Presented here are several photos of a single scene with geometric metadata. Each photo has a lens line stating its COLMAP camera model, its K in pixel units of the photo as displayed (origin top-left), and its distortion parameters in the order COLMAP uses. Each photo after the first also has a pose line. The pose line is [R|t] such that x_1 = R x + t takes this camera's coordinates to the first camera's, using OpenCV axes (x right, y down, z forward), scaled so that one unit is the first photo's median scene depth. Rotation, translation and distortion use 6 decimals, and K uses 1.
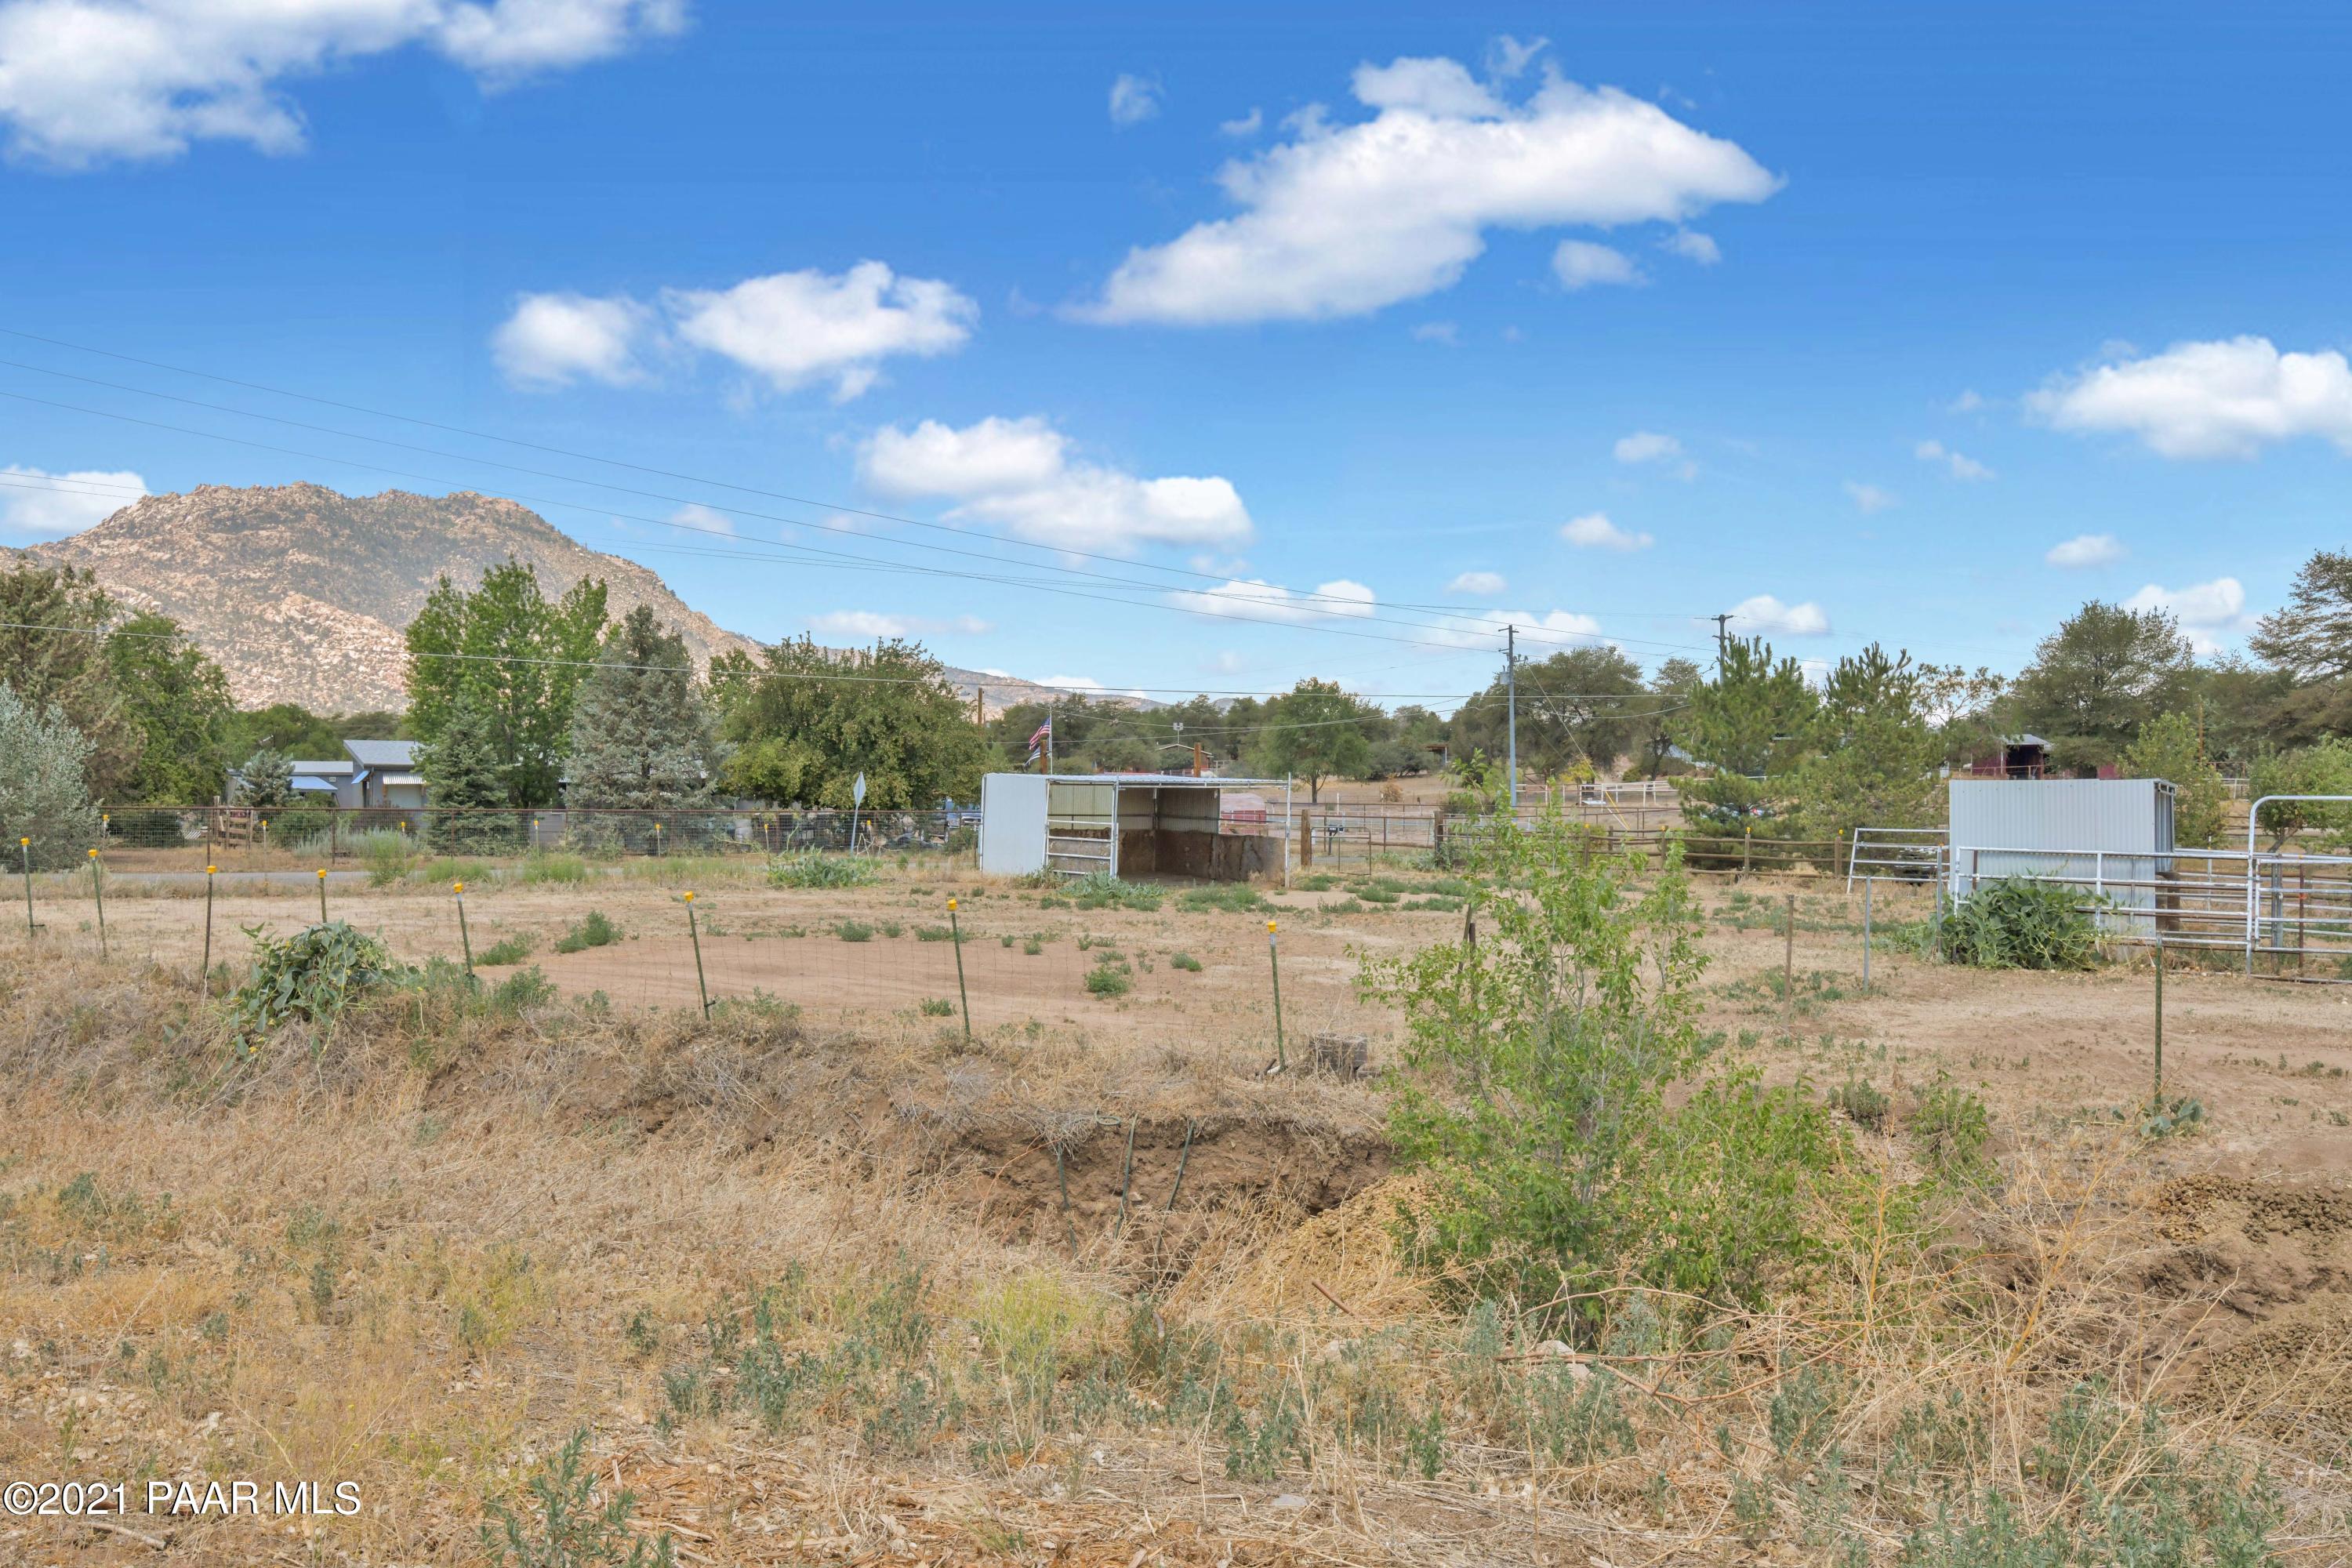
lens RADIAL K [[1856.5, 0, 1176.2], [0, 1856.5, 787.6], [0, 0, 1]] dist [0.005261, -0.001017]
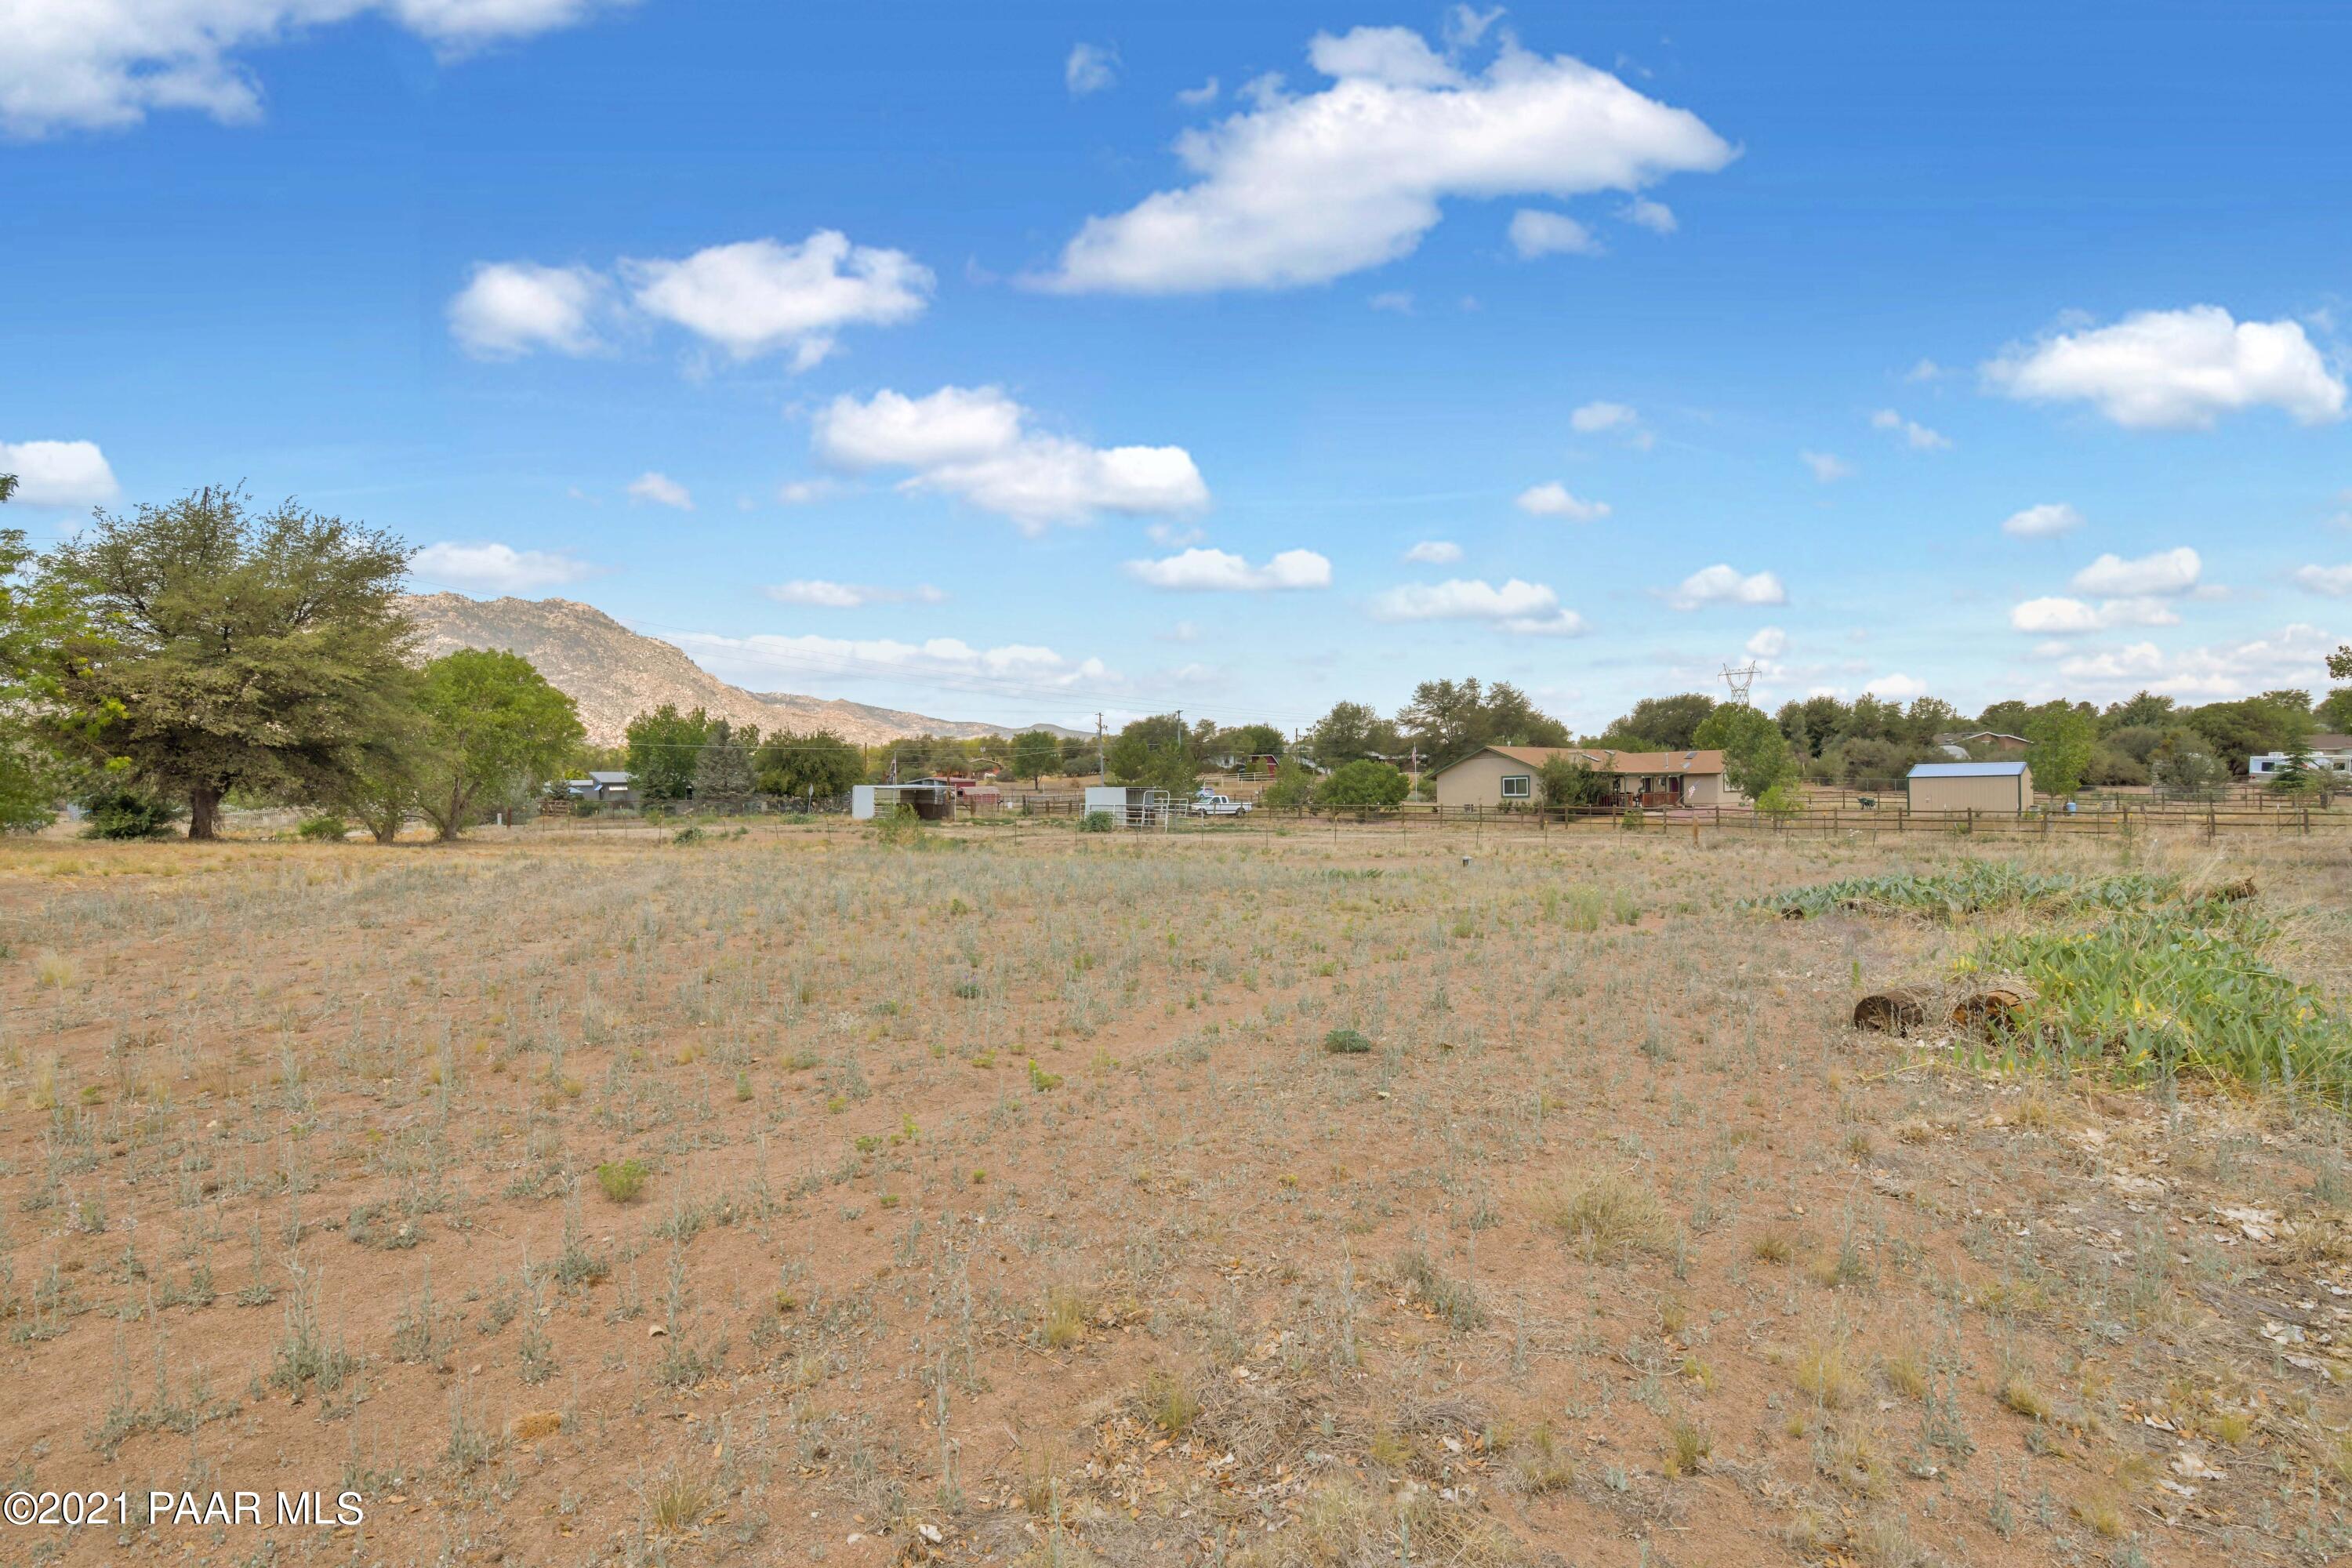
lens RADIAL K [[1101.1, 0, 1193.7], [0, 1101.1, 782.8], [0, 0, 1]] dist [-0.021218, 0.001189]
pose [[0.986380, -0.016227, 0.163683, 0.098204], [0.014971, 0.999848, 0.008905, -0.013012], [-0.163803, -0.006334, 0.986473, -0.559211]]
